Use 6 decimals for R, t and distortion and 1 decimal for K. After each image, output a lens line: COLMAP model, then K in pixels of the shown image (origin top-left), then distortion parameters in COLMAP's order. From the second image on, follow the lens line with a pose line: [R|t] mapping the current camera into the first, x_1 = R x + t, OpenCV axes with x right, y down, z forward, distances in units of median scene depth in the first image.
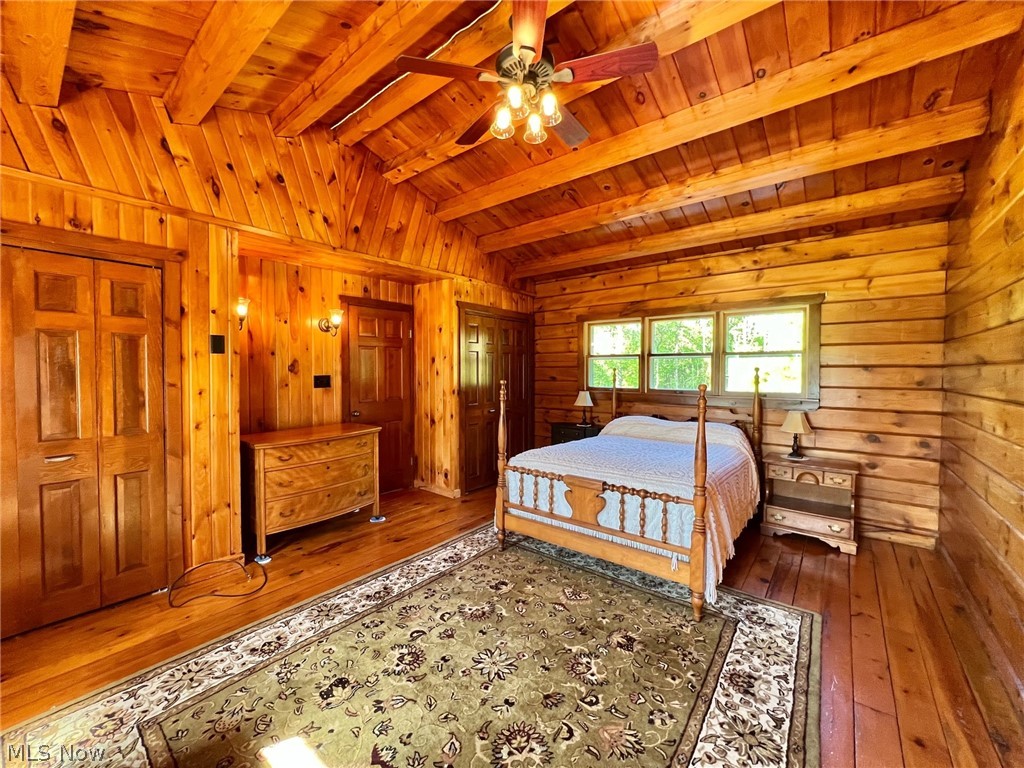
lens RADIAL K [[411.6, 0, 507.6], [0, 411.6, 380.5], [0, 0, 1]] dist [-0.004566, 0.000805]
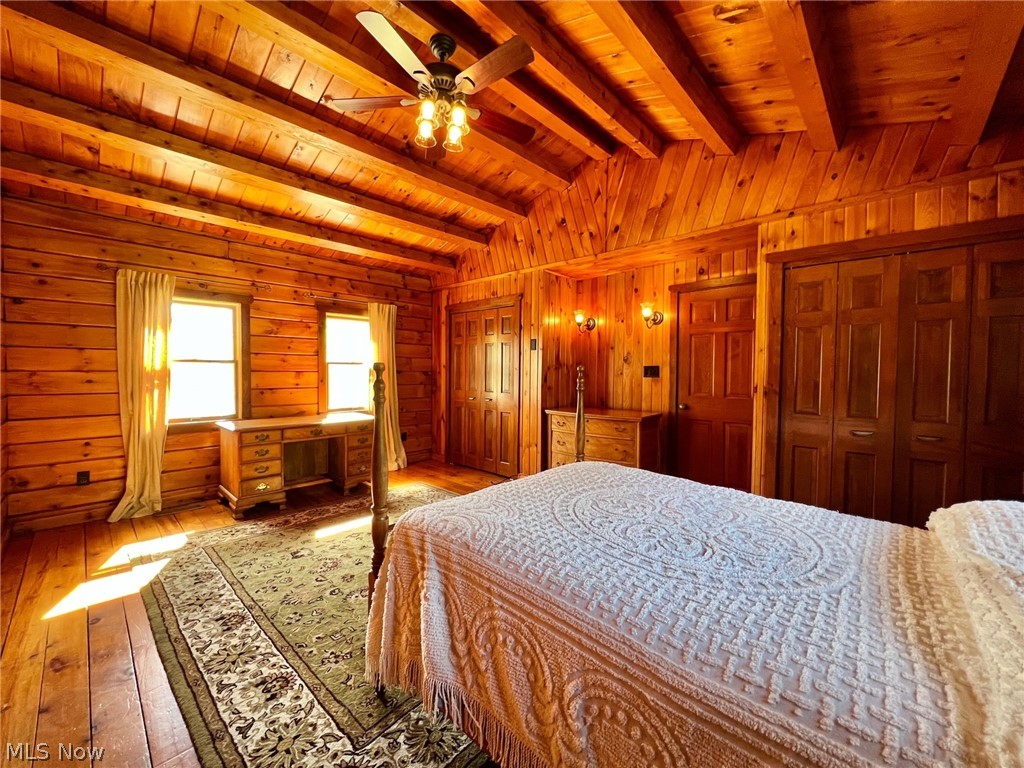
lens RADIAL K [[411.6, 0, 508.5], [0, 411.6, 381.3], [0, 0, 1]] dist [-0.004566, 0.000805]
pose [[-0.076394, 0.029517, -0.996641, 1.396454], [-0.033704, 0.998914, 0.032167, 0.012674], [0.996508, 0.036048, -0.075317, 1.535715]]
